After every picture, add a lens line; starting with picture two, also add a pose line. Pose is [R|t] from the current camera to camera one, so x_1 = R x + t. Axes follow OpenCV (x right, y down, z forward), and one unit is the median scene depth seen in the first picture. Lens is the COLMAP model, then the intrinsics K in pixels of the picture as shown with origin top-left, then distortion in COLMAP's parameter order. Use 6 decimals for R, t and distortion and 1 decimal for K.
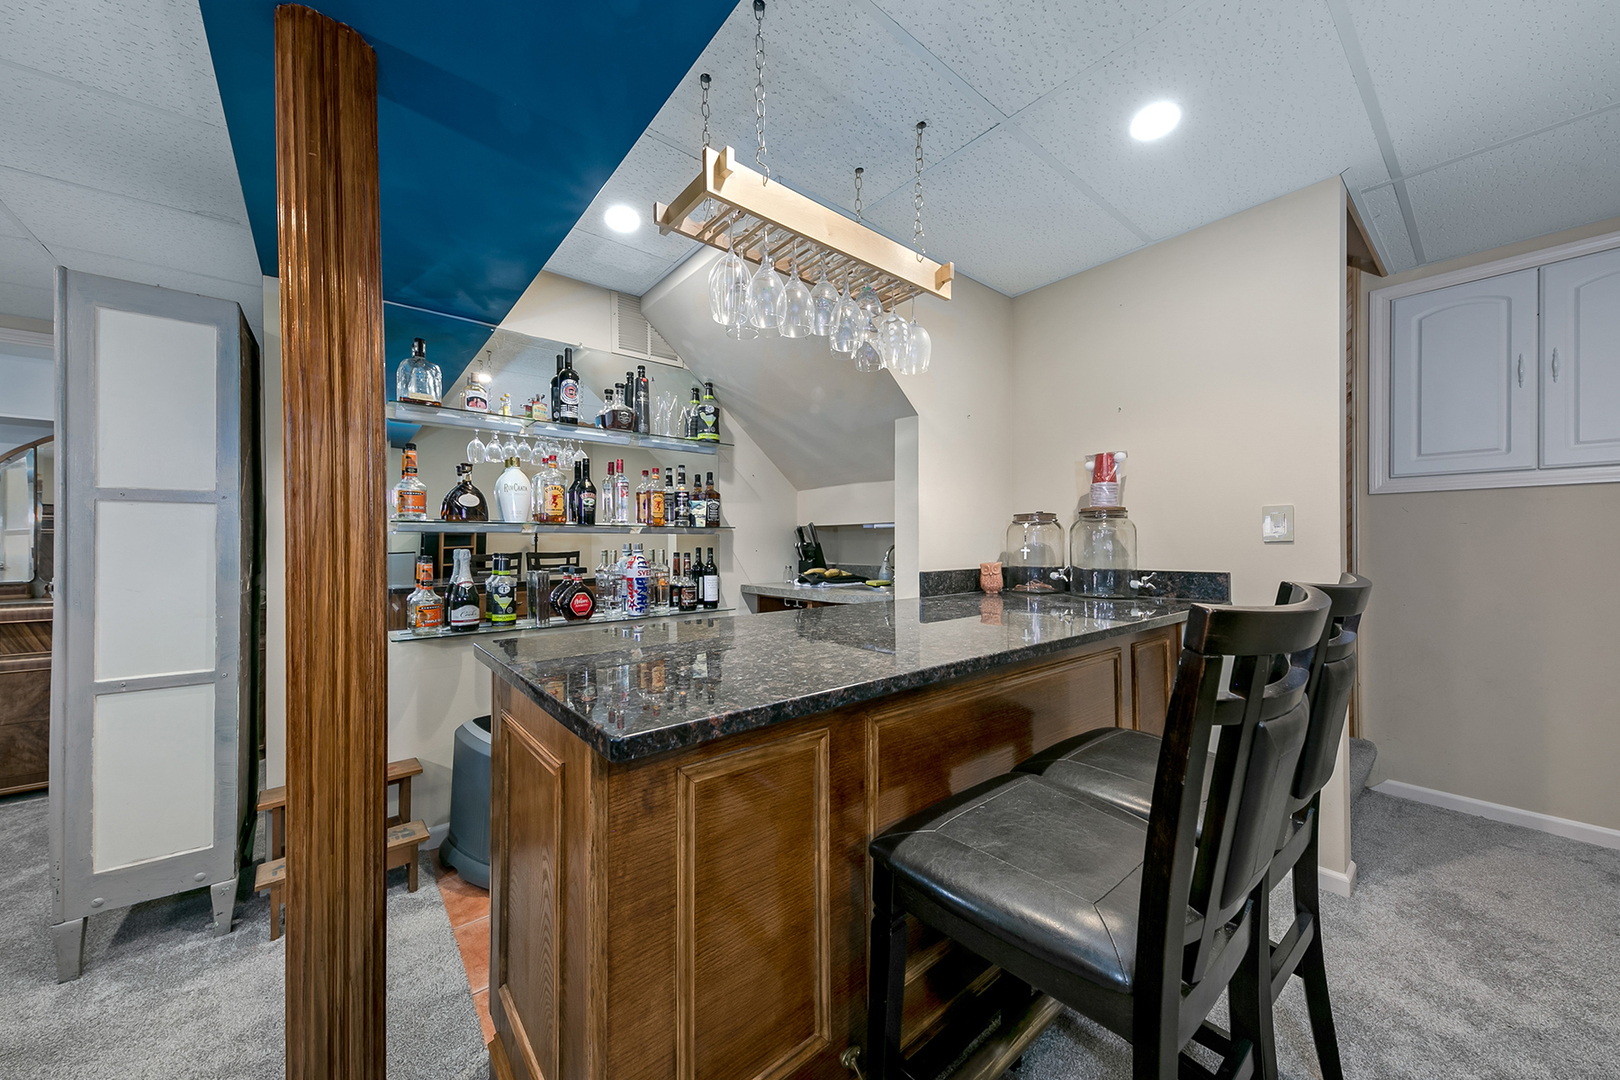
lens RADIAL K [[552.4, 0, 818.1], [0, 552.4, 545.6], [0, 0, 1]] dist [0.028576, -0.007804]
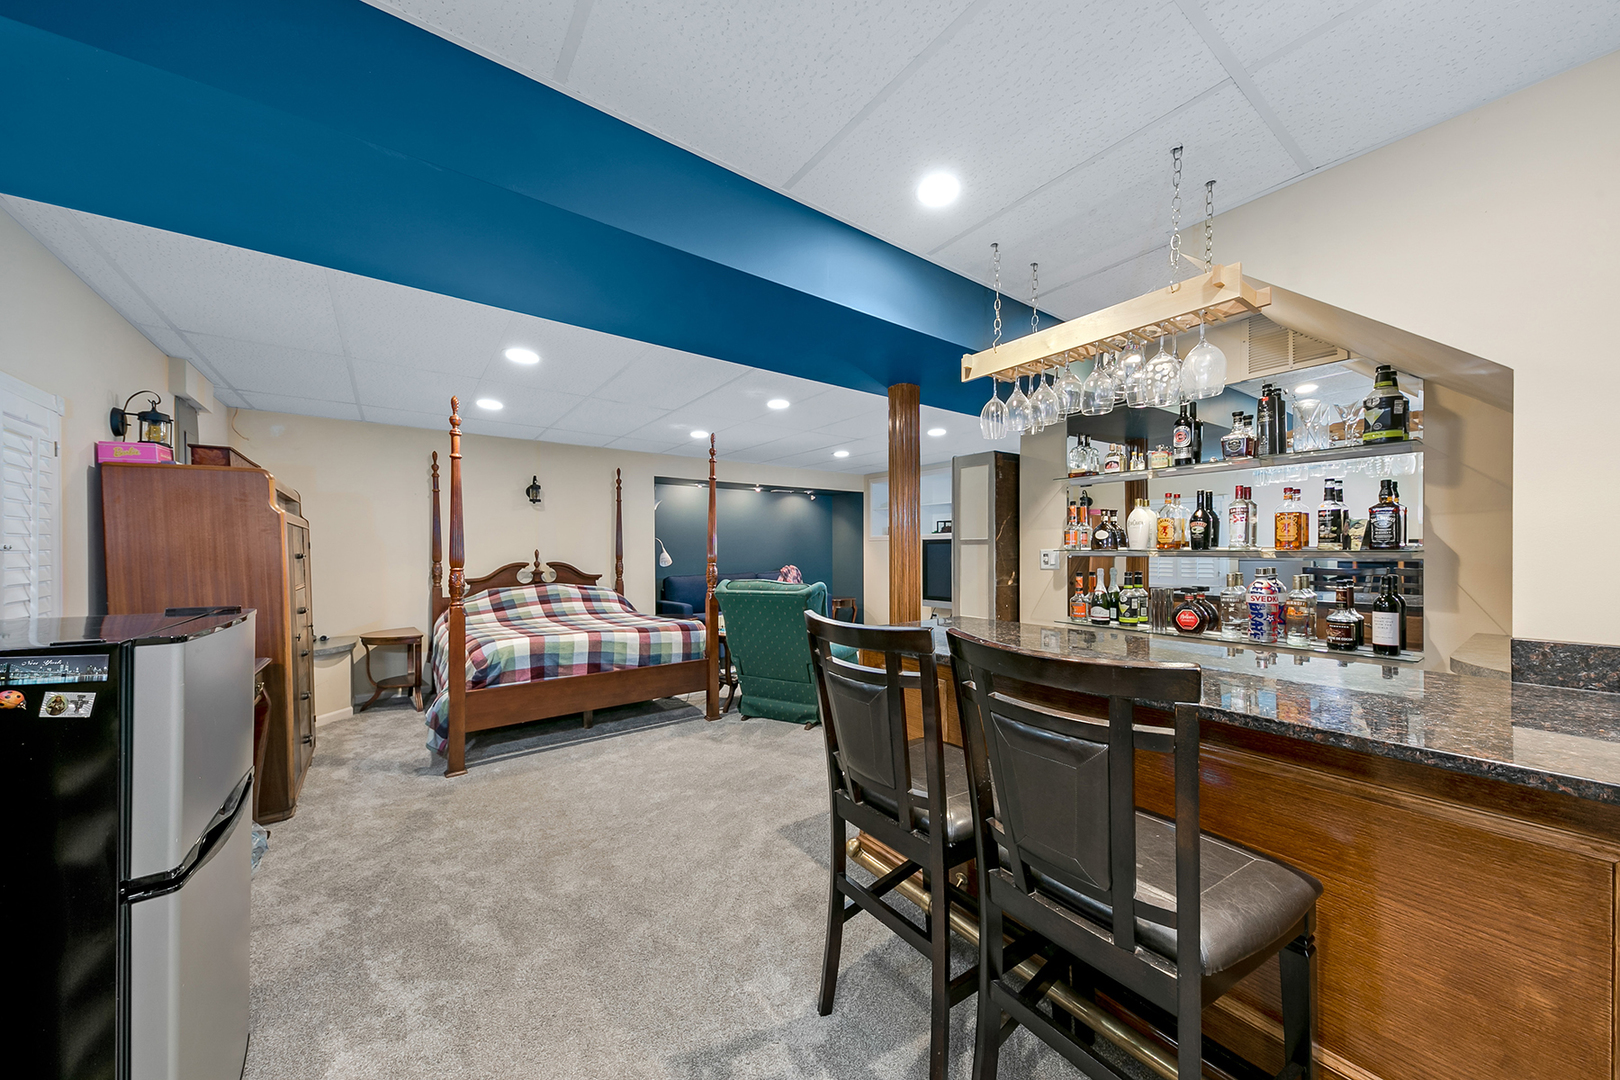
lens RADIAL K [[569.2, 0, 809.0], [0, 569.2, 546.0], [0, 0, 1]] dist [0.032752, -0.009039]
pose [[-0.075323, 0.003338, -0.997154, 0.864551], [-0.002089, 0.999992, 0.003506, -0.051463], [0.997157, 0.002347, -0.075315, 0.325026]]
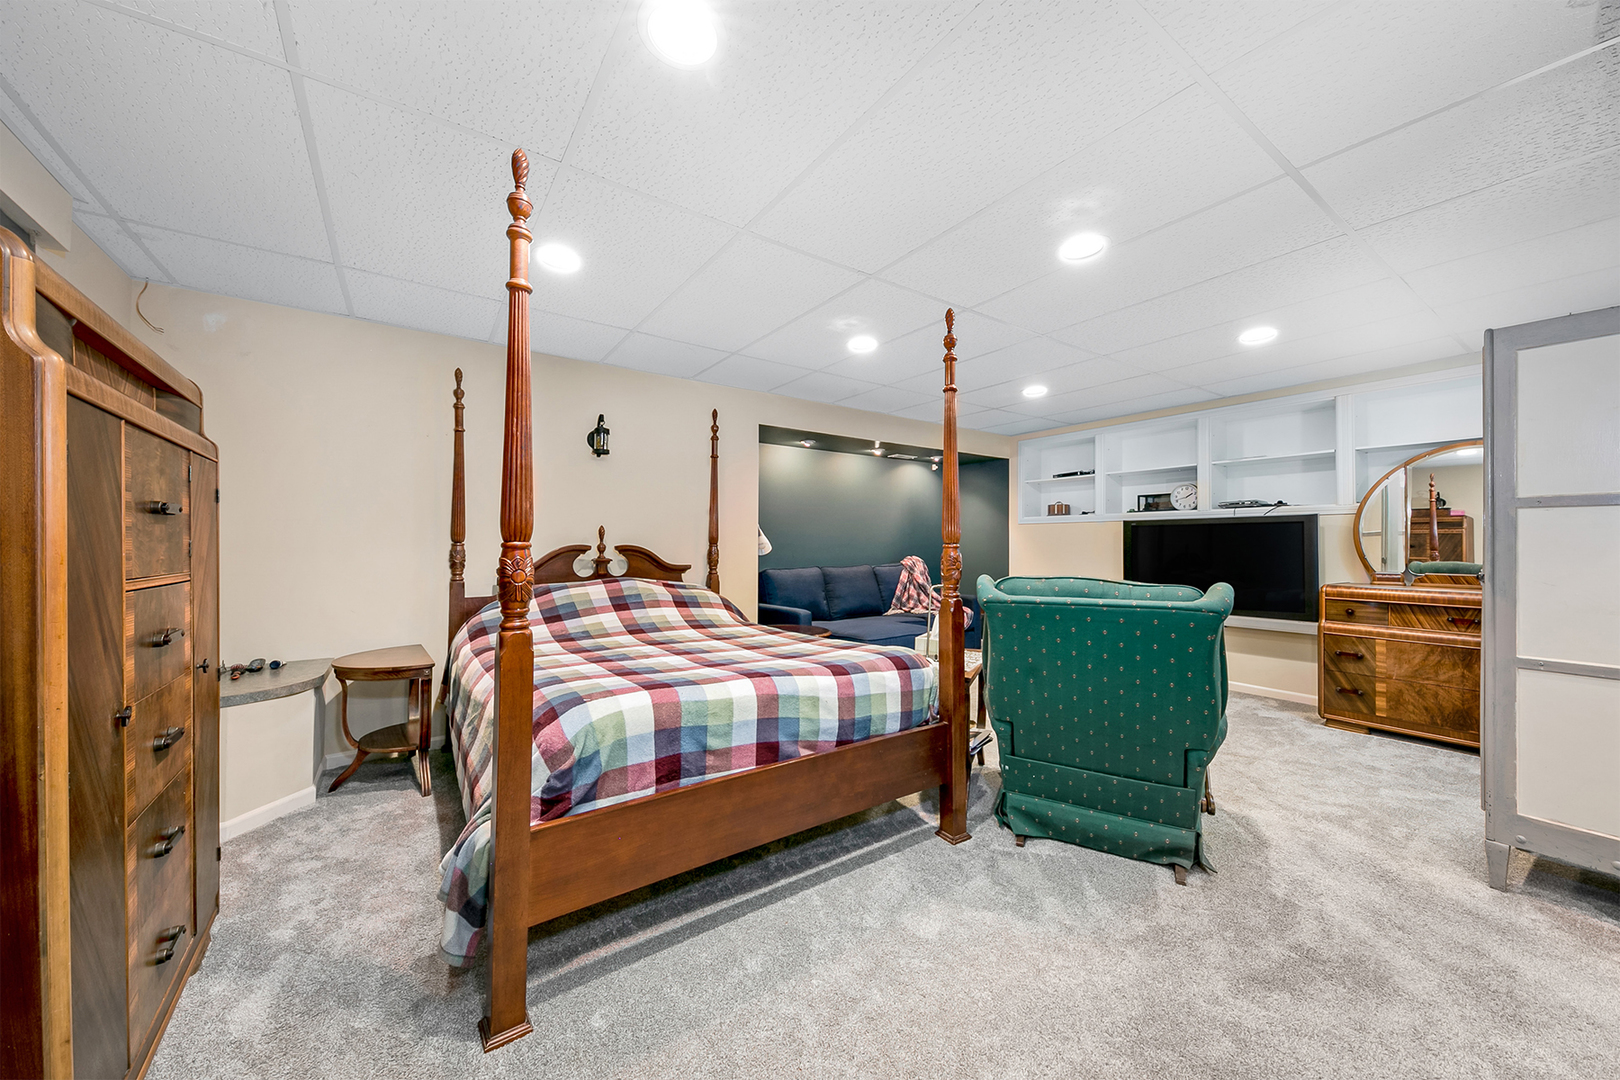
lens RADIAL K [[587.1, 0, 792.7], [0, 587.1, 524.9], [0, 0, 1]] dist [0.012567, -0.003030]
pose [[-0.117128, -0.023492, -0.992839, 0.124407], [-0.010287, 0.999695, -0.022441, 0.001322], [0.993064, 0.007584, -0.117334, -0.265434]]
